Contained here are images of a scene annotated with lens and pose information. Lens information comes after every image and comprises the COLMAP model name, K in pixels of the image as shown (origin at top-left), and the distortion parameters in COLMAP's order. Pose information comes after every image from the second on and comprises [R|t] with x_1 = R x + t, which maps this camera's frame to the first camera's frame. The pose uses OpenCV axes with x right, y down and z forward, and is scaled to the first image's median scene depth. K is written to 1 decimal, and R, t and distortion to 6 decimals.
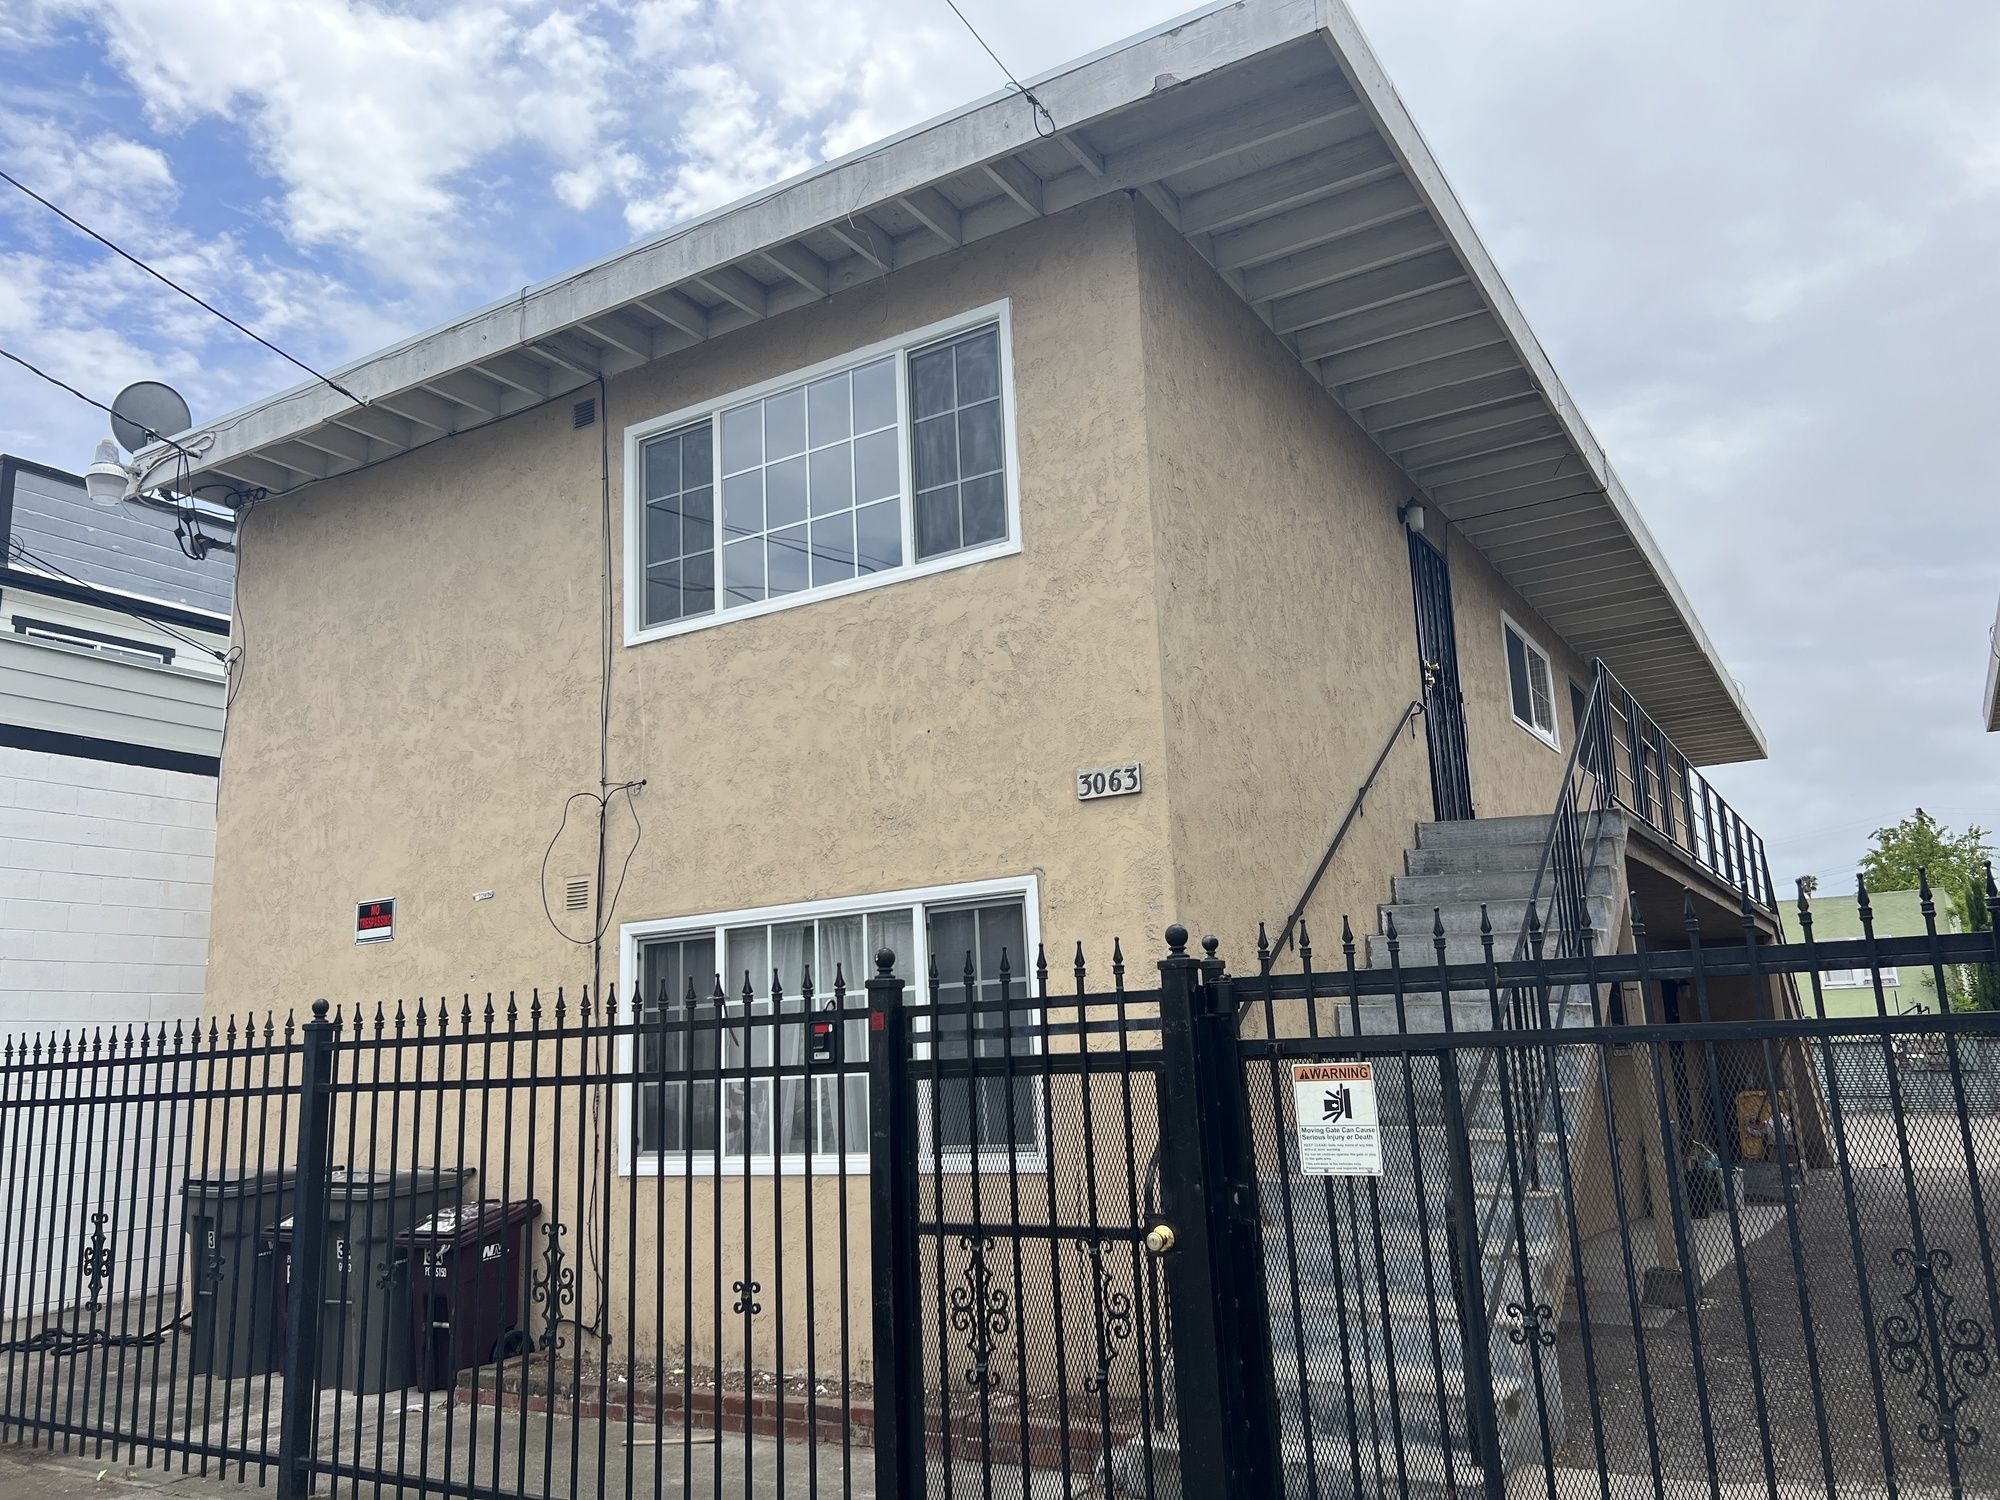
lens RADIAL K [[1508.4, 0, 1012.8], [0, 1508.4, 752.6], [0, 0, 1]] dist [0.086156, -0.116472]
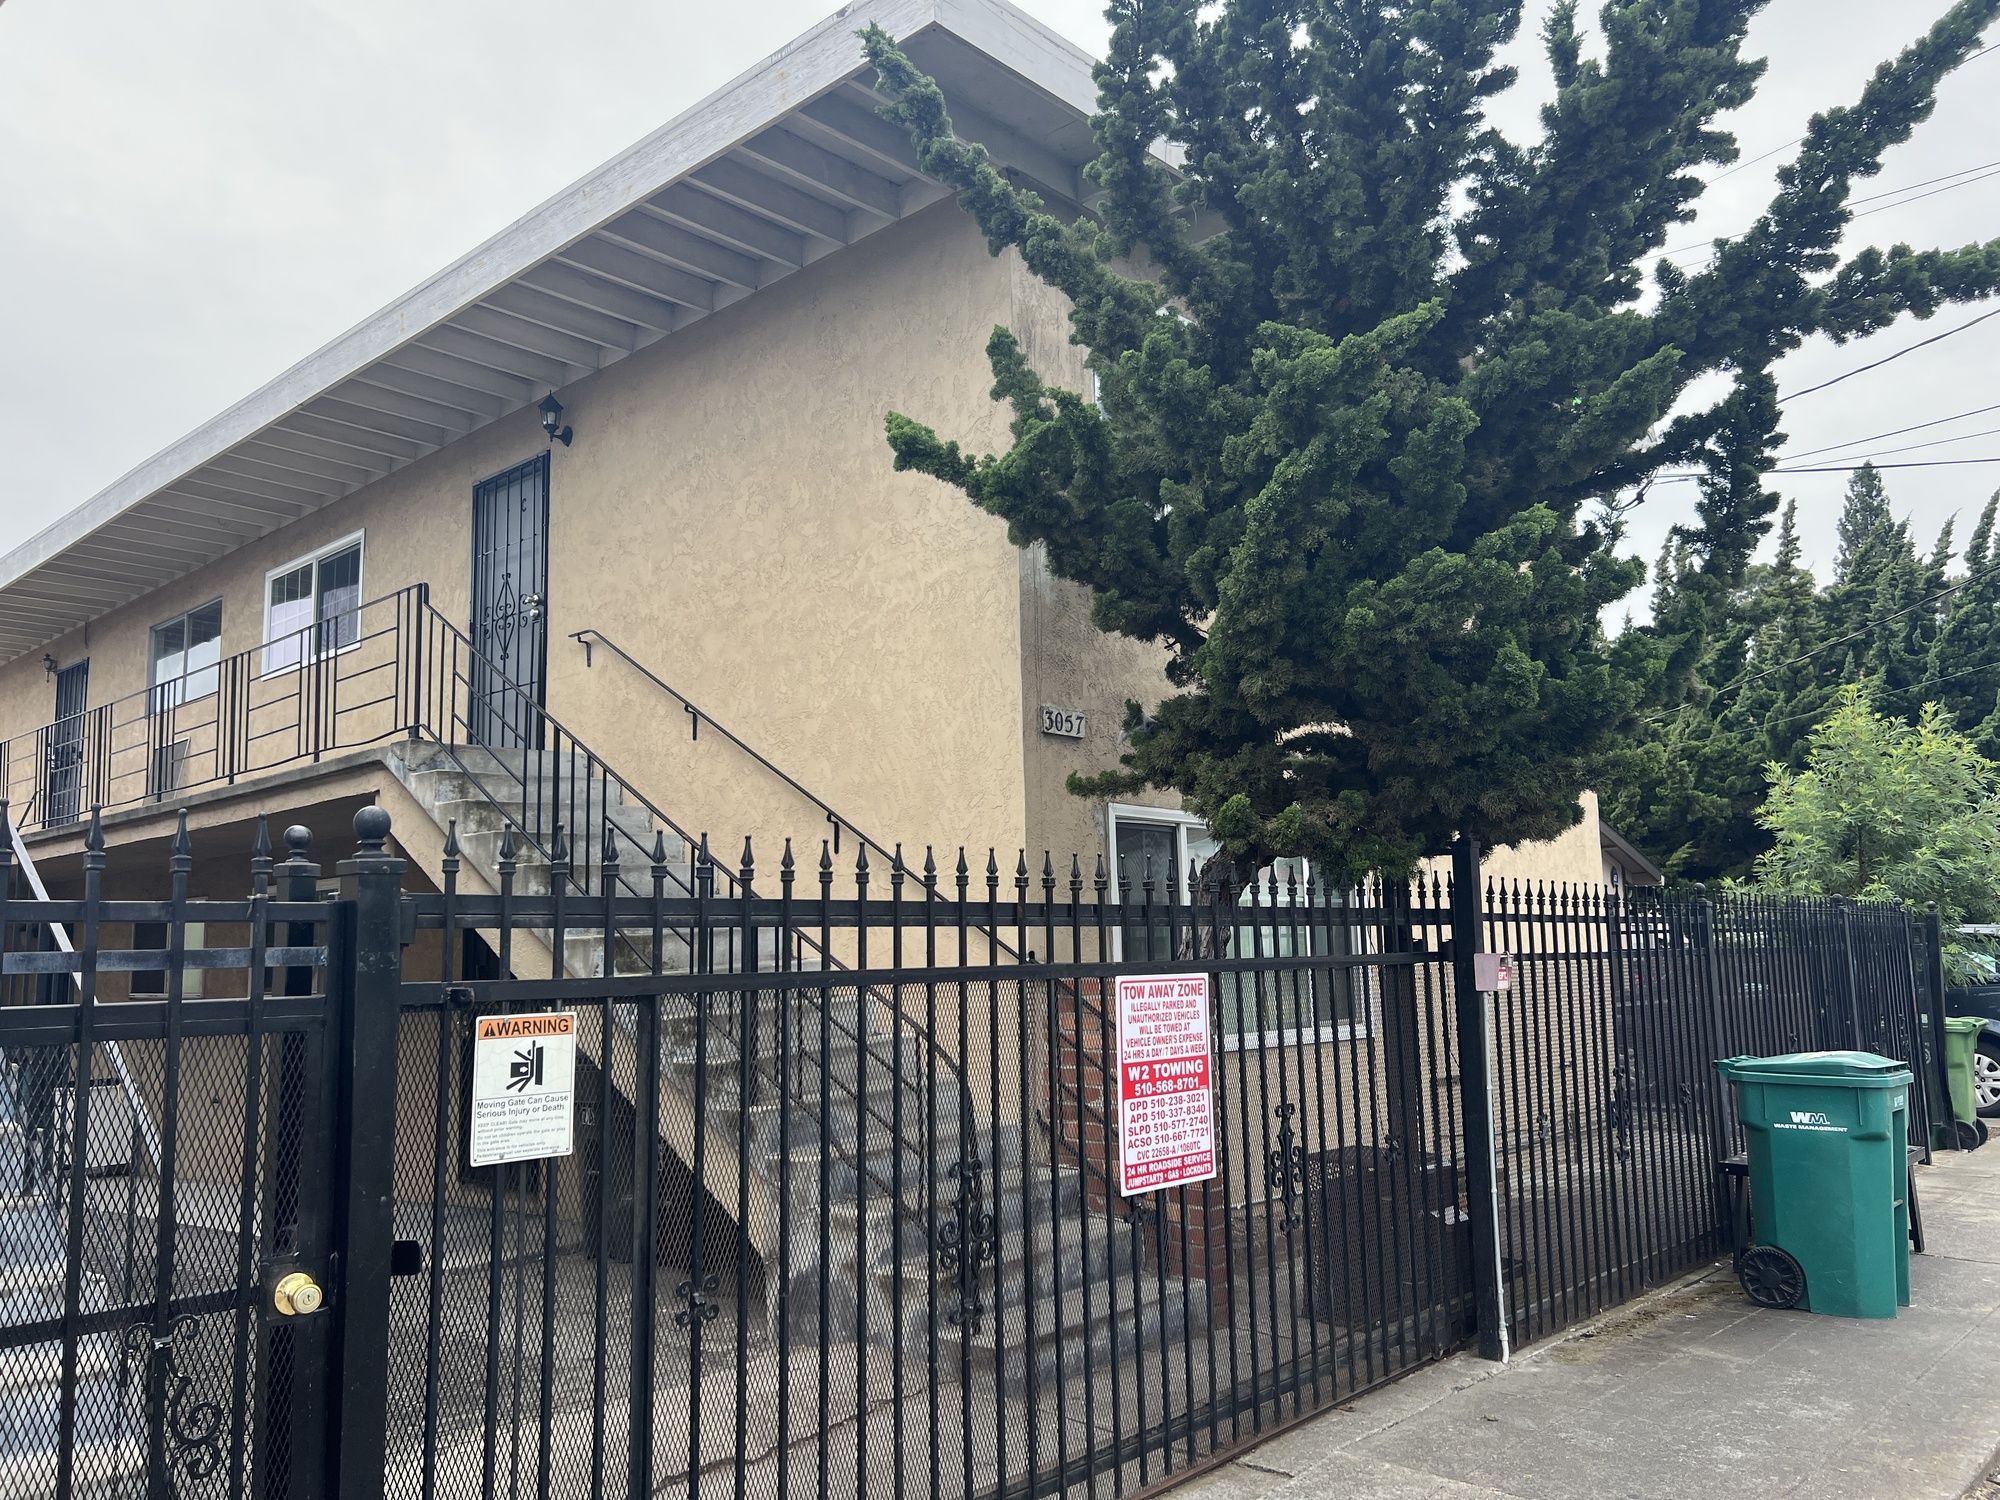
lens RADIAL K [[1513.8, 0, 1012.8], [0, 1513.8, 753.1], [0, 0, 1]] dist [0.049354, -0.065792]
pose [[0.204692, 0.166865, 0.964498, -0.264543], [-0.180151, 0.974952, -0.130440, 0.071100], [-0.962105, -0.147055, 0.229626, 0.327415]]
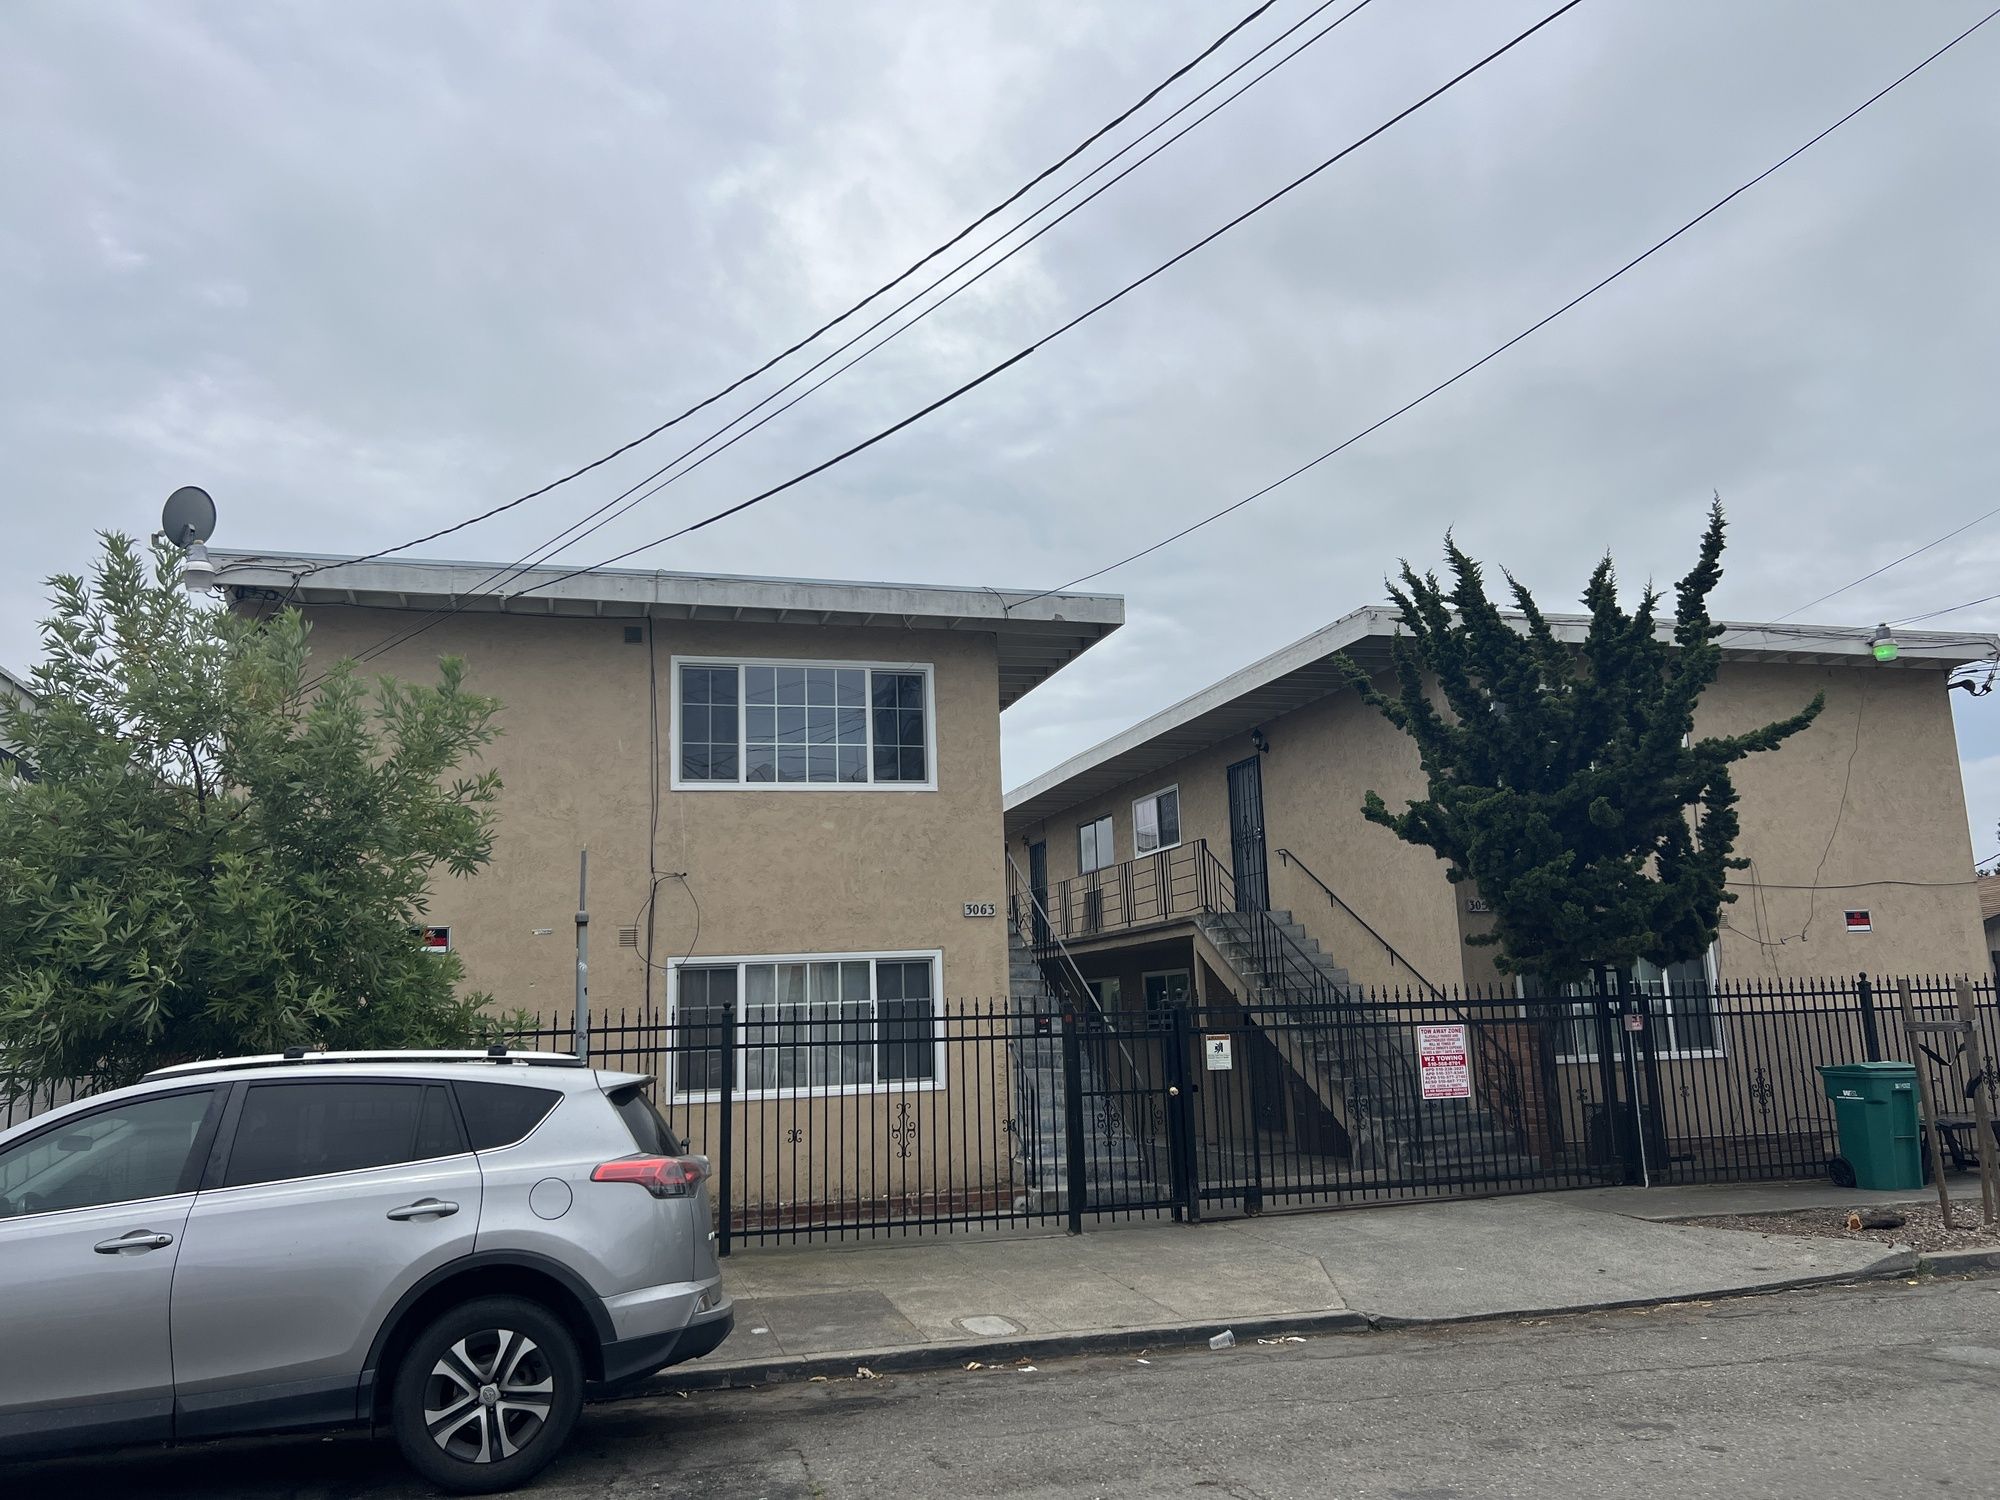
lens RADIAL K [[1504.9, 0, 994.6], [0, 1504.9, 721.0], [0, 0, 1]] dist [0.081320, -0.082791]
pose [[0.683736, 0.160499, 0.711860, -1.329297], [-0.141514, 0.986157, -0.086420, -0.056365], [-0.715876, -0.041650, 0.696984, -0.457208]]
